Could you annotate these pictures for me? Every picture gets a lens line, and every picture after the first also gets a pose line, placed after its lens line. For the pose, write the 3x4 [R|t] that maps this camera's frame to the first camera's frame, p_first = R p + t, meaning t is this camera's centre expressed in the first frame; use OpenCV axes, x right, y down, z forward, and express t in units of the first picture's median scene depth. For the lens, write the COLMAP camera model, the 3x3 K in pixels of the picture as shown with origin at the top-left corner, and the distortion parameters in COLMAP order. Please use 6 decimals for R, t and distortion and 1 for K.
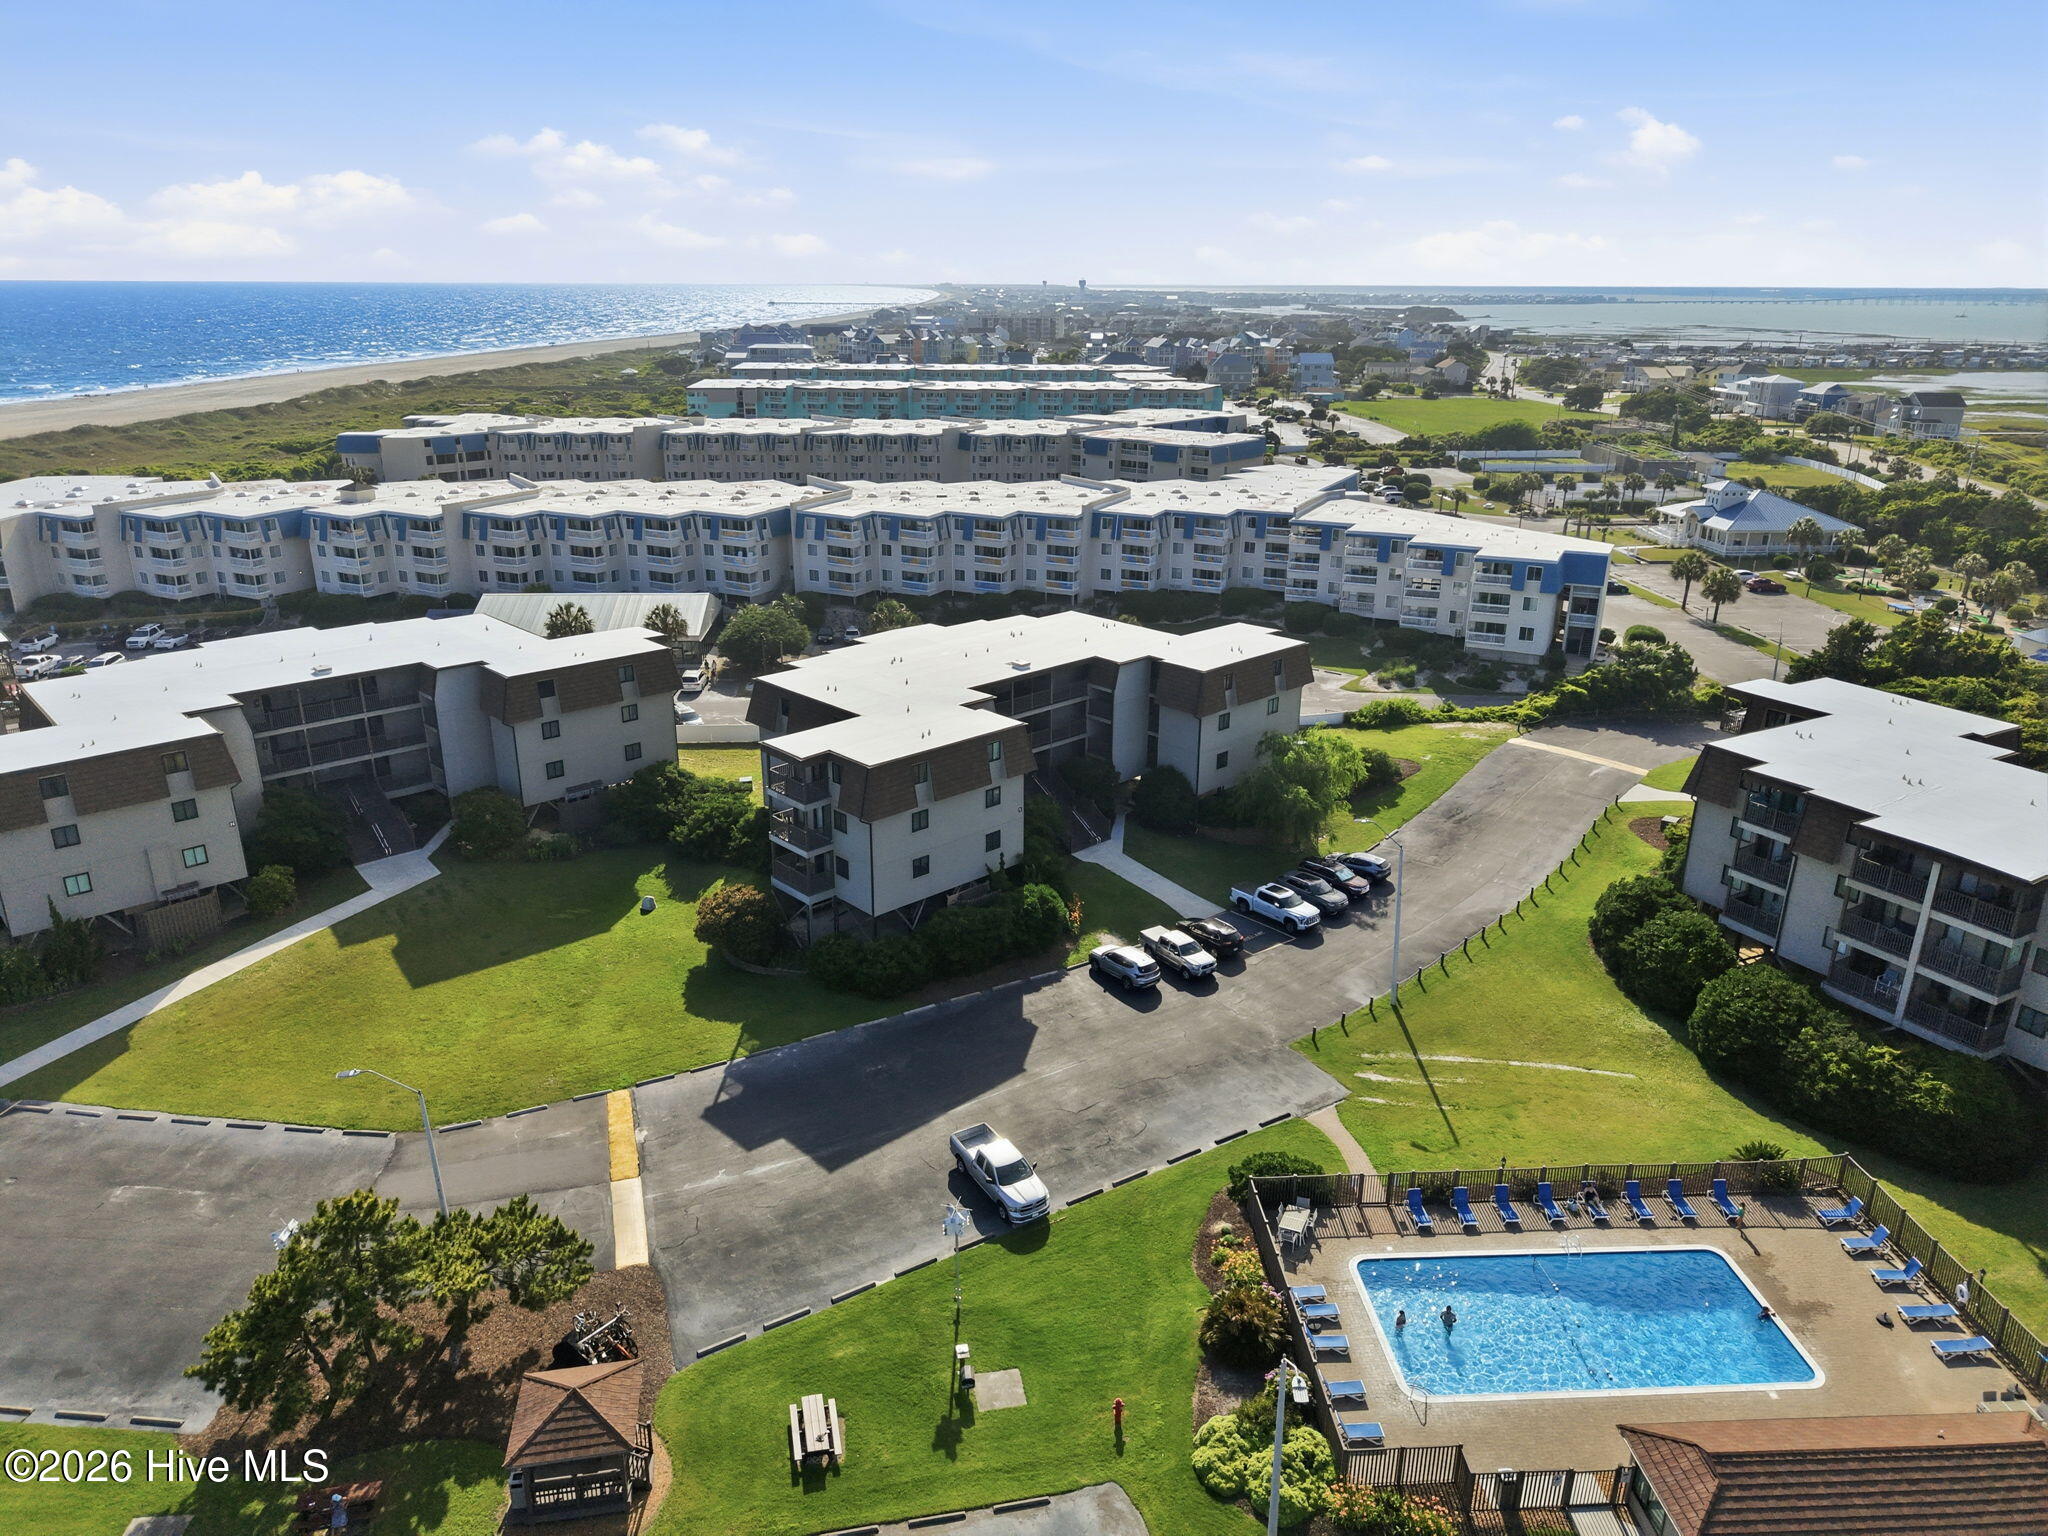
lens RADIAL K [[1362.6, 0, 1021.2], [0, 1362.6, 775.7], [0, 0, 1]] dist [0.032412, -0.036655]
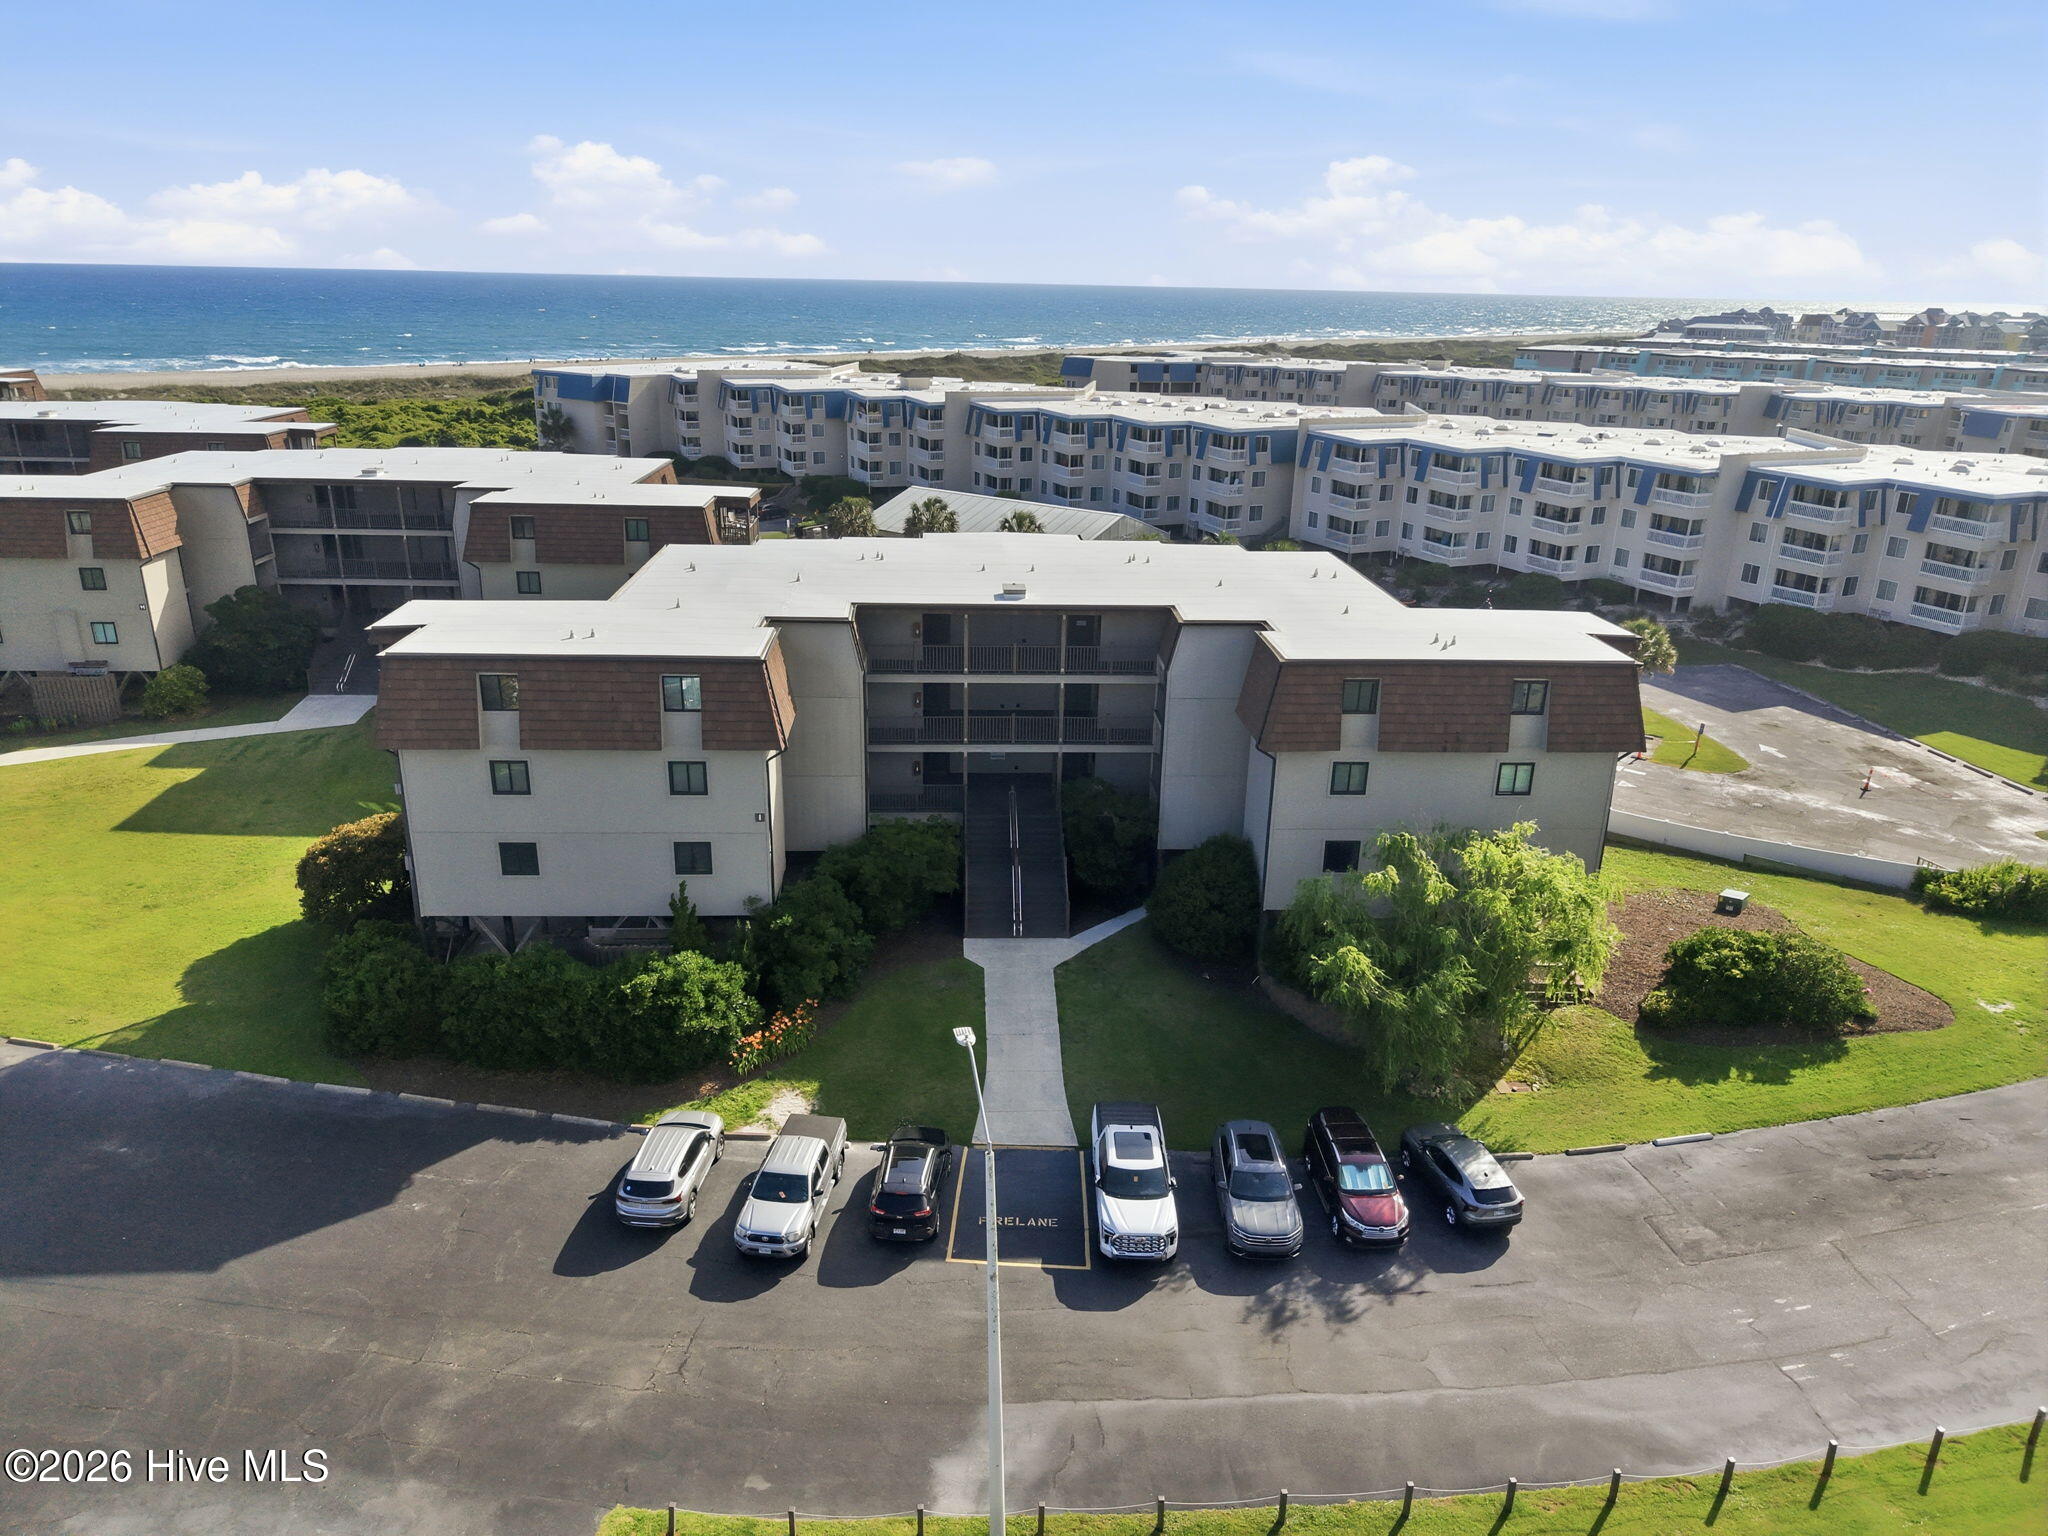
lens RADIAL K [[1362.6, 0, 1021.2], [0, 1362.6, 775.7], [0, 0, 1]] dist [0.032412, -0.036655]
pose [[0.757028, 0.230245, -0.611471, 0.250996], [-0.235138, 0.969155, 0.073817, -0.034688], [0.609606, 0.087898, 0.787816, 0.388250]]
